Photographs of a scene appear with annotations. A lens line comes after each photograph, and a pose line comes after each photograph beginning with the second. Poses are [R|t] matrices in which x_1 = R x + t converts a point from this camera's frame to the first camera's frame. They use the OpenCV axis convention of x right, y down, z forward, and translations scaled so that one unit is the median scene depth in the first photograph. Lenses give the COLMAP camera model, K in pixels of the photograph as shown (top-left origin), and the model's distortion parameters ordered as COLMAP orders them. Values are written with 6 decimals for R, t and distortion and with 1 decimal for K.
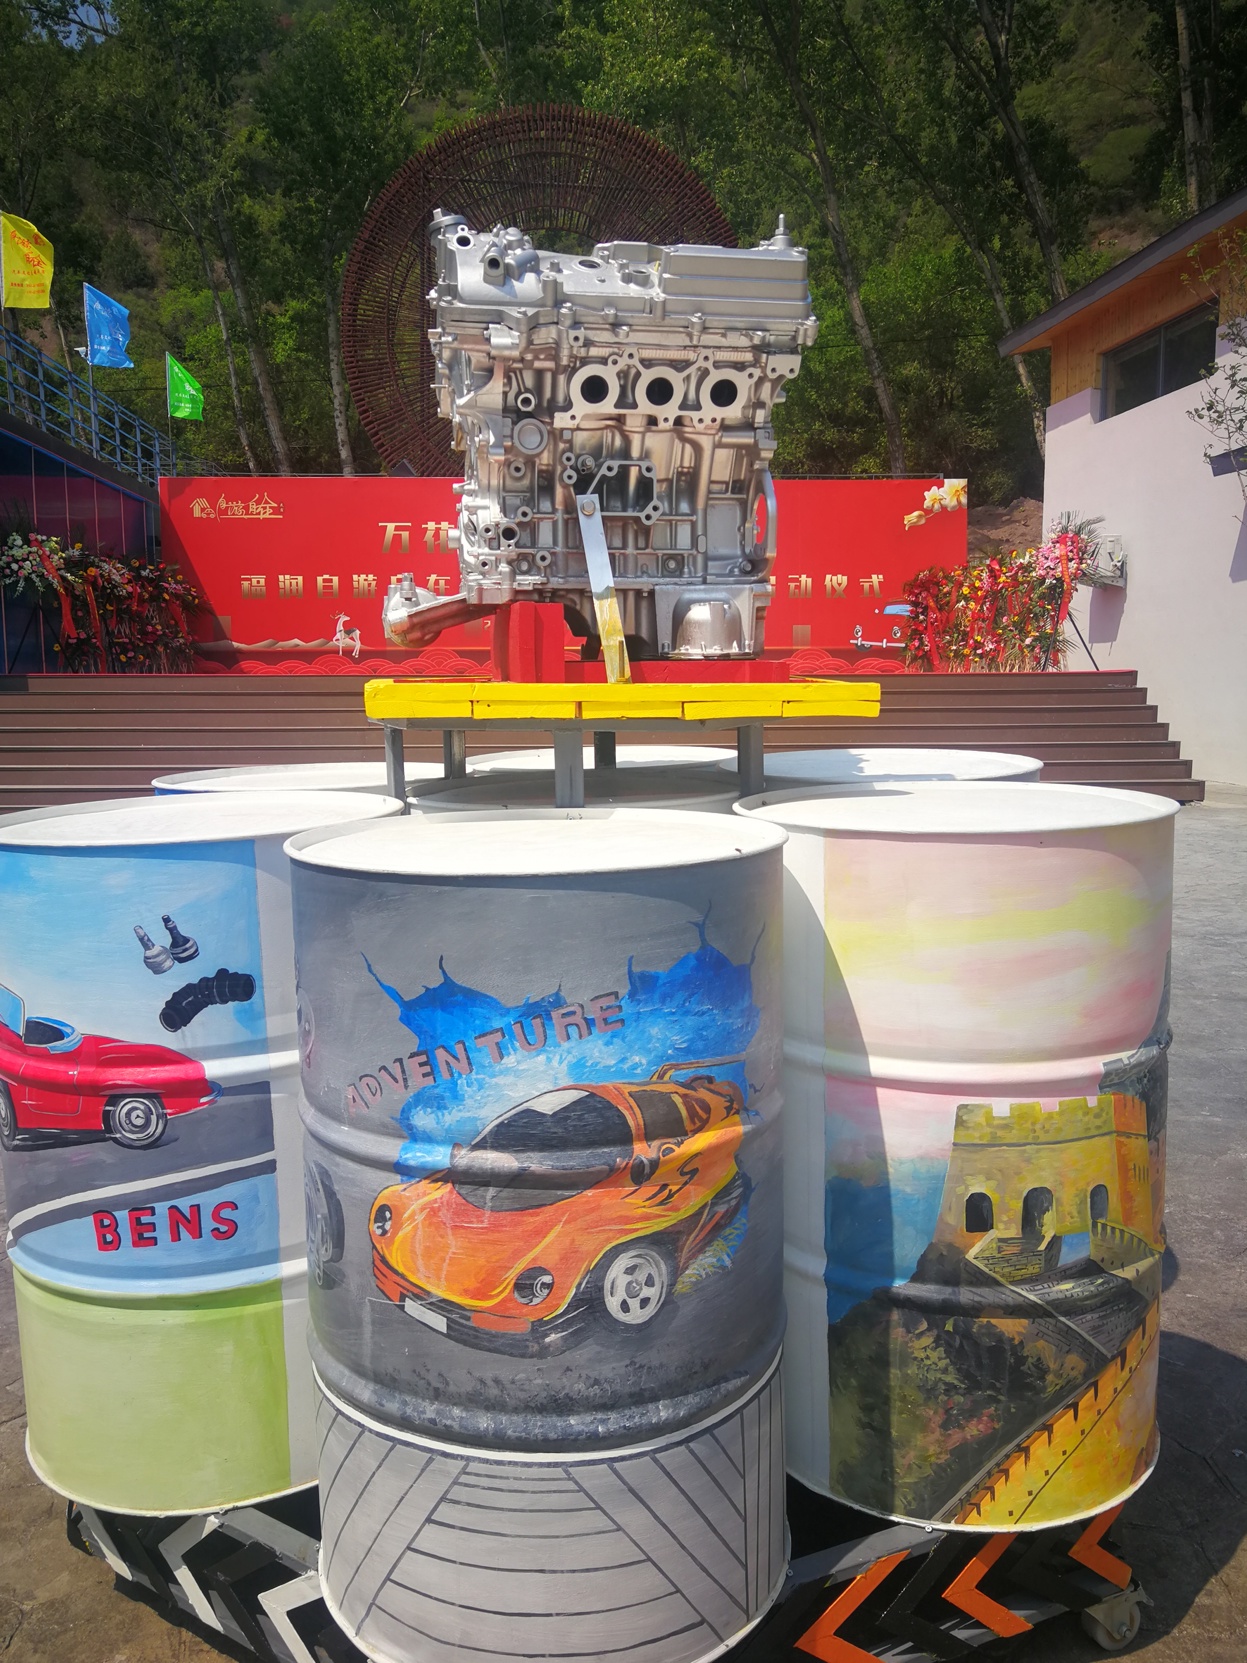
lens RADIAL K [[1327.0, 0, 623.5], [0, 1327.0, 831.5], [0, 0, 1]] dist [0.023946, -0.003463]
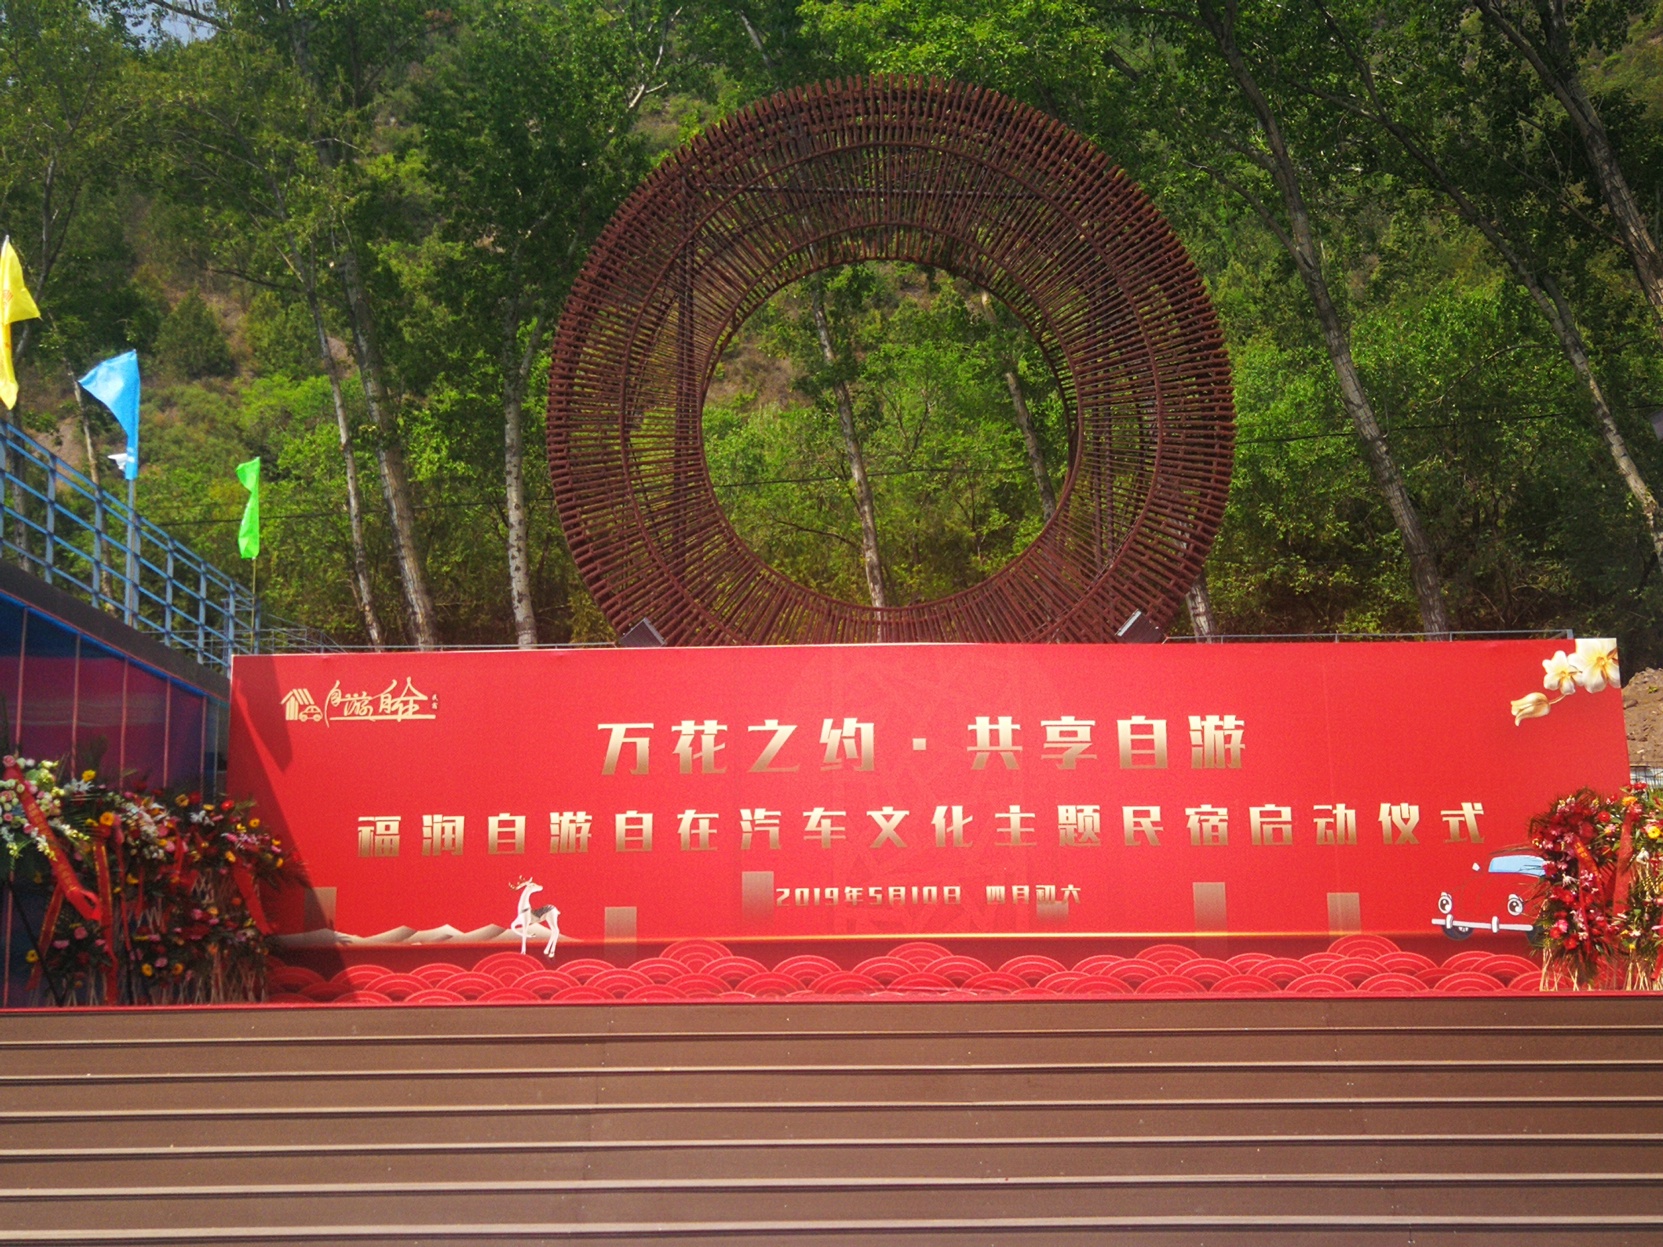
lens RADIAL K [[2147.4, 0, 831.5], [0, 2147.4, 623.5], [0, 0, 1]] dist [0.041018, 0.041328]
pose [[0.998907, -0.014634, -0.044396, -0.038607], [0.002221, 0.963521, -0.267623, -0.022106], [0.046692, 0.267232, 0.962500, 0.085296]]
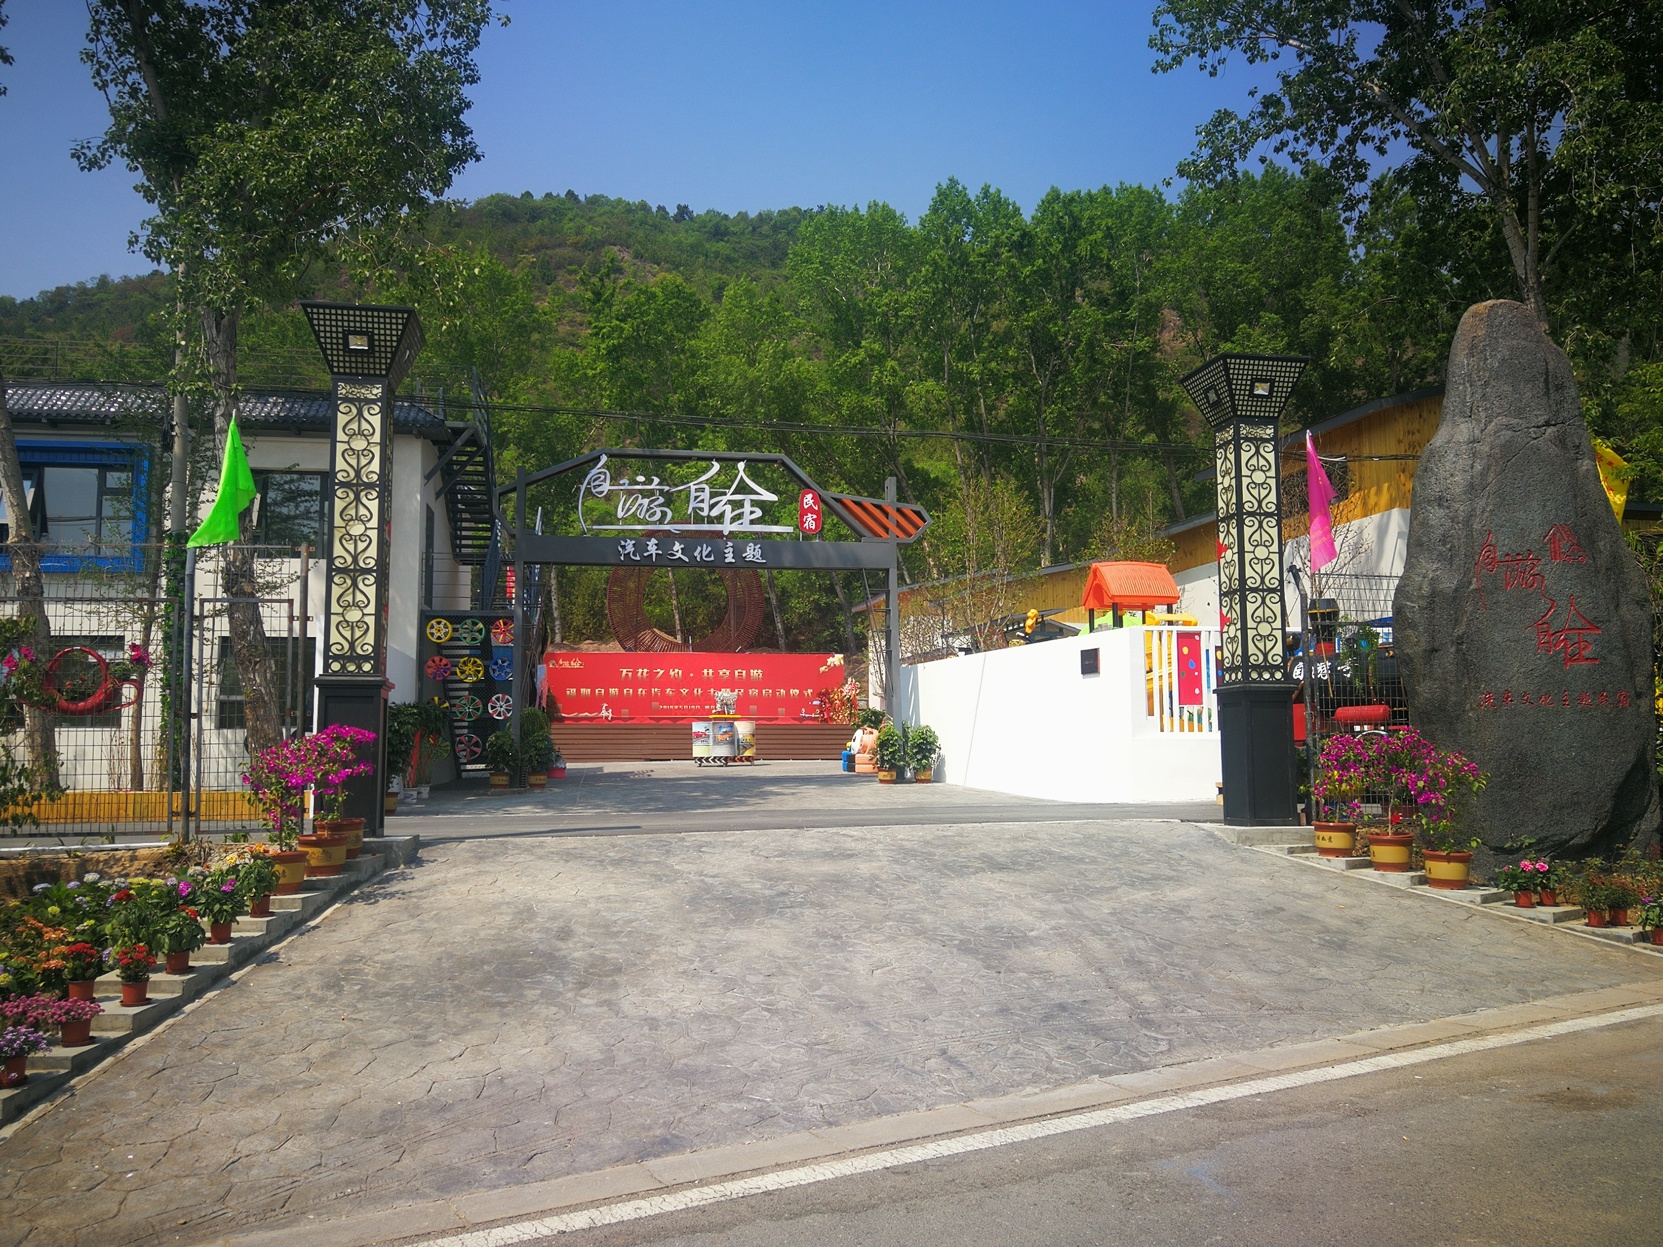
lens RADIAL K [[1352.7, 0, 831.5], [0, 1352.7, 623.5], [0, 0, 1]] dist [0.001815, 0.000061]
pose [[0.994268, 0.011558, 0.106291, -0.052675], [0.011039, 0.977728, -0.209584, 0.240405], [-0.106346, 0.209556, 0.971996, -1.632299]]
